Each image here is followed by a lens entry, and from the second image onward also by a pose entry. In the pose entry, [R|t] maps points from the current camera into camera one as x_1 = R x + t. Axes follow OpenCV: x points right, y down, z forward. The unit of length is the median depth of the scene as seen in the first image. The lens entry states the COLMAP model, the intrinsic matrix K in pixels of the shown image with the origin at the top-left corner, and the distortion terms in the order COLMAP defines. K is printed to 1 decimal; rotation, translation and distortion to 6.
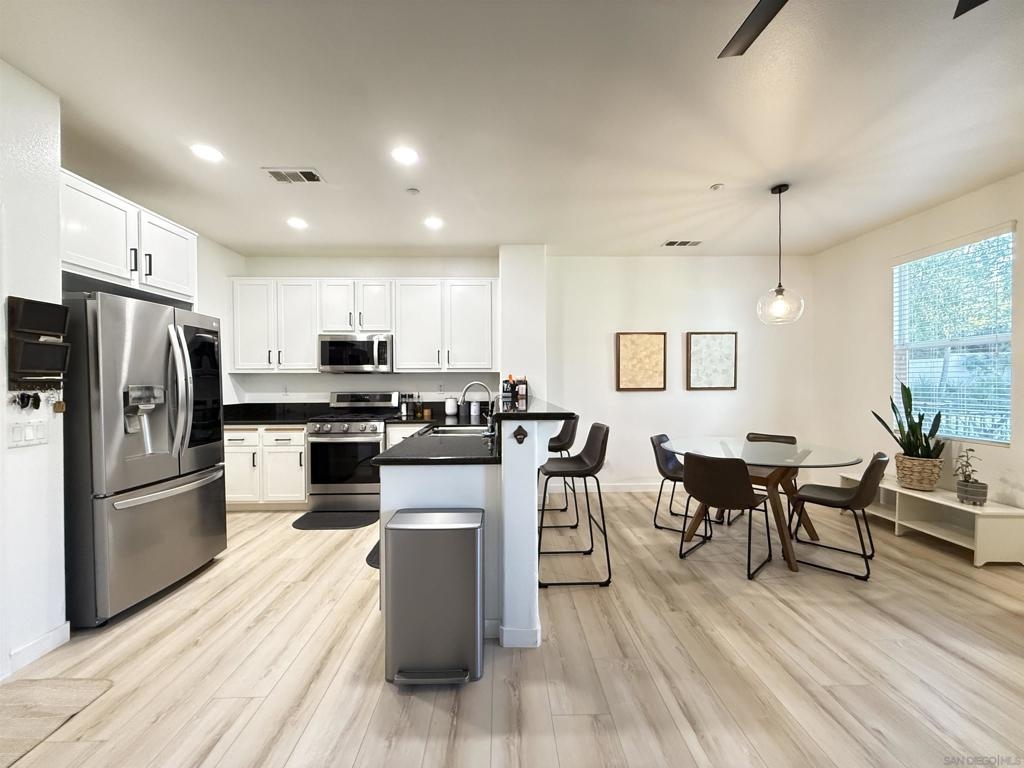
lens RADIAL K [[408.8, 0, 509.6], [0, 408.8, 386.4], [0, 0, 1]] dist [0.004647, -0.000082]
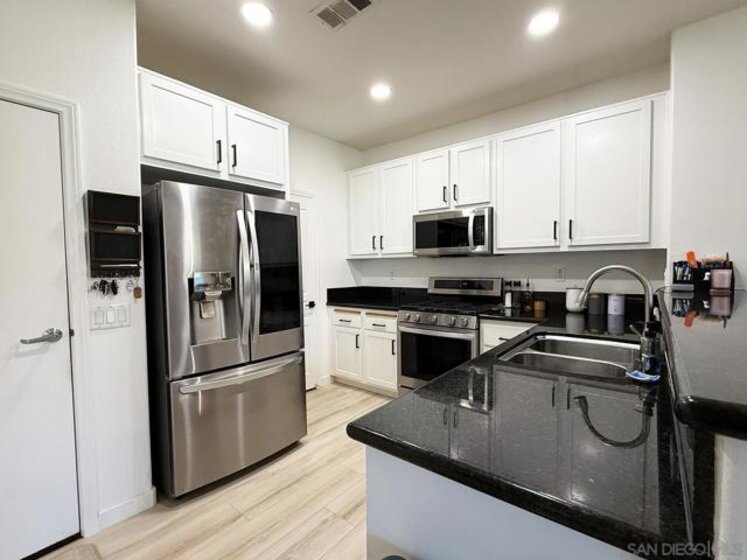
lens RADIAL K [[345.9, 0, 373.0], [0, 345.9, 282.3], [0, 0, 1]] dist [0.000547, -0.001059]
pose [[0.760934, 0.023247, -0.648412, -0.024014], [0.001281, 0.999302, 0.037330, -0.005016], [0.648827, -0.029236, 0.760374, 0.364038]]
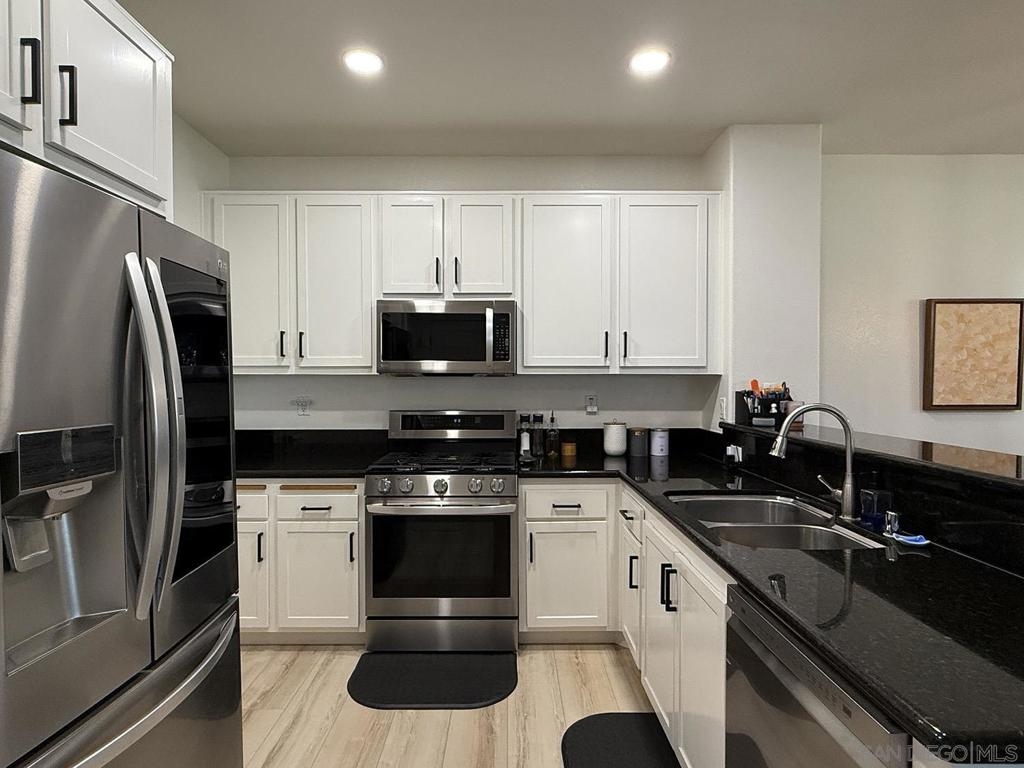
lens RADIAL K [[552.2, 0, 511.3], [0, 552.2, 388.6], [0, 0, 1]] dist [0.001403, -0.000580]
pose [[0.999819, 0.004161, -0.018539, -0.308077], [-0.004047, 0.999973, 0.006153, -0.022790], [0.018564, -0.006077, 0.999809, 0.332192]]
